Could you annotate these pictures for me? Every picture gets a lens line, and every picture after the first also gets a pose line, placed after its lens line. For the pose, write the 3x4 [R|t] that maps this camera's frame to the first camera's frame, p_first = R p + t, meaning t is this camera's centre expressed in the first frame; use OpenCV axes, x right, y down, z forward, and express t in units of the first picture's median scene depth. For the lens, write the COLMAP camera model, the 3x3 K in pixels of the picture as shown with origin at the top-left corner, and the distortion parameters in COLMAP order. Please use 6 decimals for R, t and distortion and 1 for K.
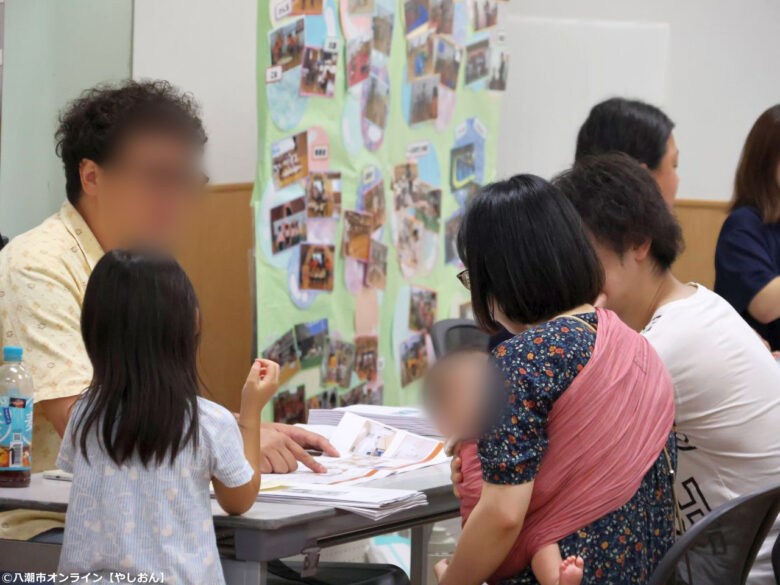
lens RADIAL K [[4443.7, 0, 390.0], [0, 4443.7, 292.5], [0, 0, 1]] dist [0.576676, 0.000000]
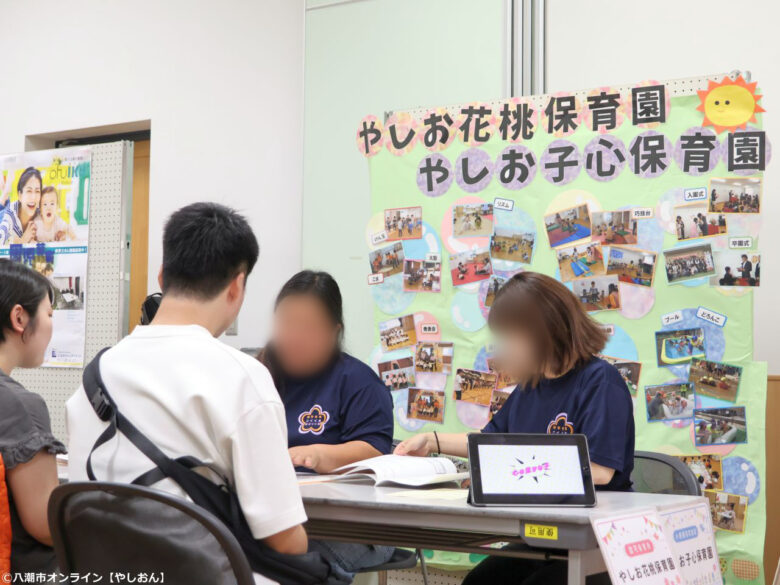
lens RADIAL K [[1239.0, 0, 390.0], [0, 1239.0, 292.5], [0, 0, 1]] dist [0.026350, 0.000000]
pose [[-0.076076, -0.073479, -0.994391, 0.406668], [-0.077867, 0.994673, -0.067543, -0.014341], [0.994057, 0.072291, -0.081393, 1.023229]]
